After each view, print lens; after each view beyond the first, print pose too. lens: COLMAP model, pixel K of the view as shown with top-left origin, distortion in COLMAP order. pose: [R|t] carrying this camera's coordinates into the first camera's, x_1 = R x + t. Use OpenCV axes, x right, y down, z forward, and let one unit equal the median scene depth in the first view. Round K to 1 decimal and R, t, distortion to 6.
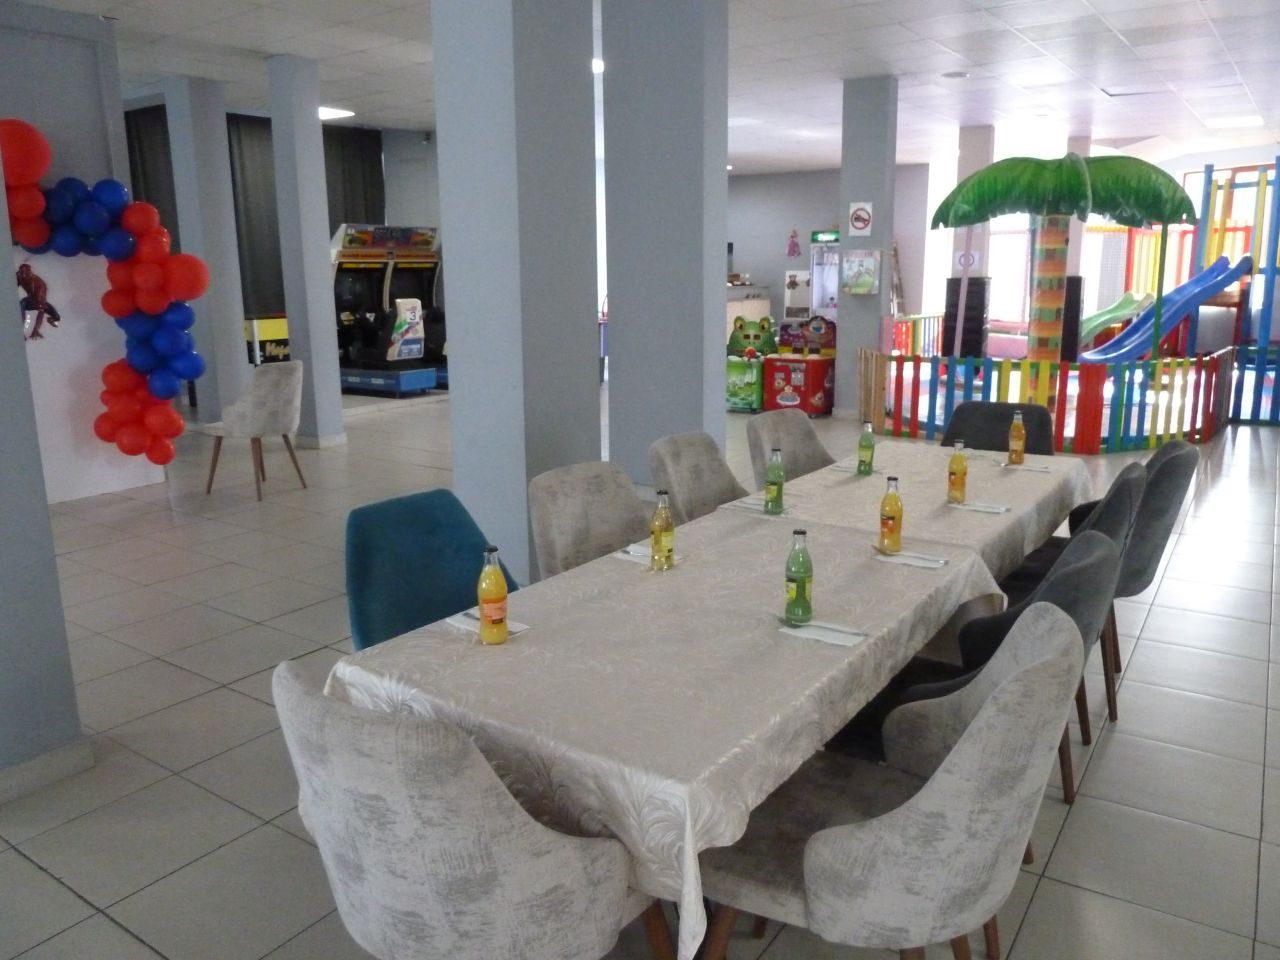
lens RADIAL K [[953.9, 0, 640.0], [0, 953.9, 480.0], [0, 0, 1]] dist [-0.026404, 0.008105]
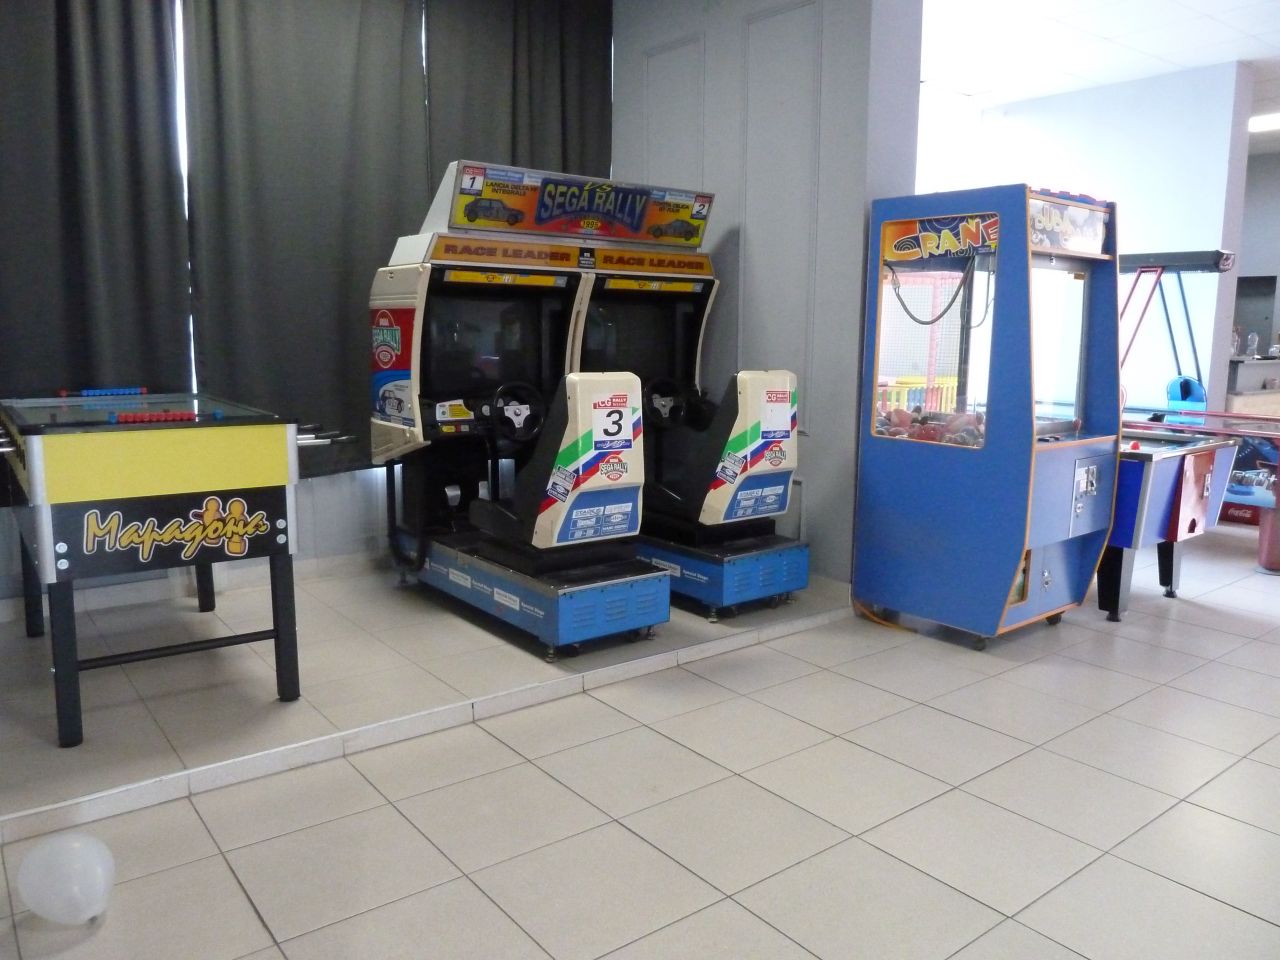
lens RADIAL K [[953.9, 0, 640.0], [0, 953.9, 480.0], [0, 0, 1]] dist [-0.026404, 0.008105]
pose [[0.949244, 0.068189, -0.307060, -0.110960], [-0.086574, 0.995153, -0.046641, -0.122640], [0.302392, 0.070857, 0.950546, 0.609851]]
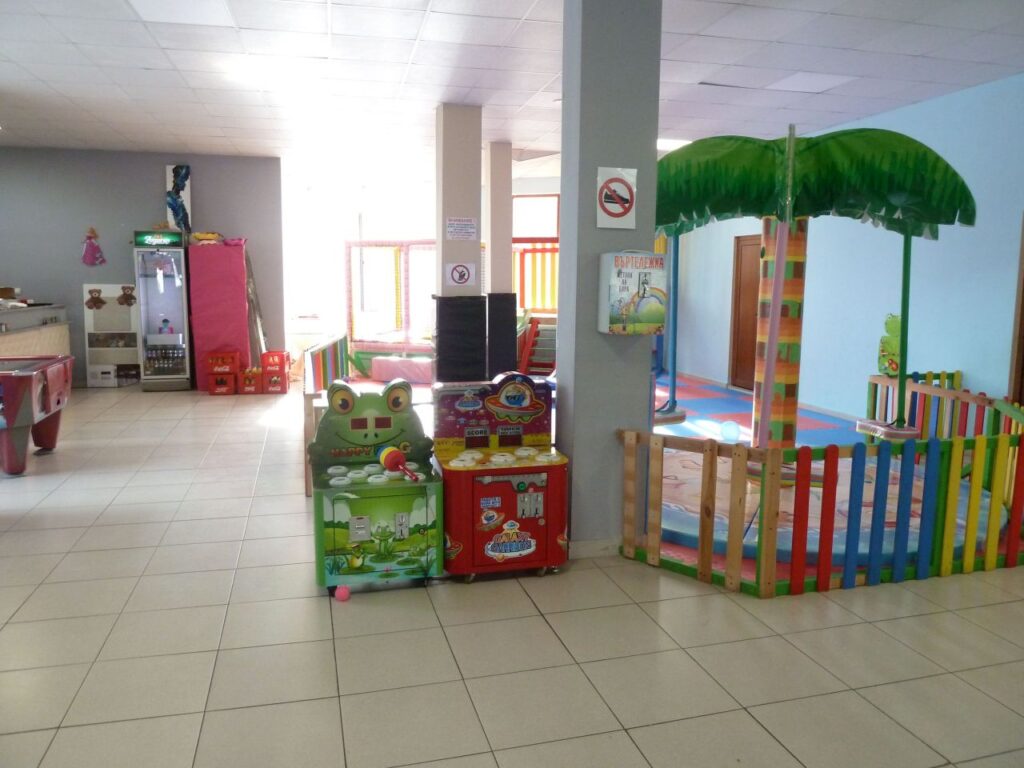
lens RADIAL K [[763.1, 0, 512.0], [0, 763.1, 384.0], [0, 0, 1]] dist [-0.026404, 0.008105]
pose [[0.653417, -0.086161, 0.752079, -0.219725], [0.149424, 0.988634, -0.016560, -0.264292], [-0.742104, 0.123200, 0.658865, 1.190085]]
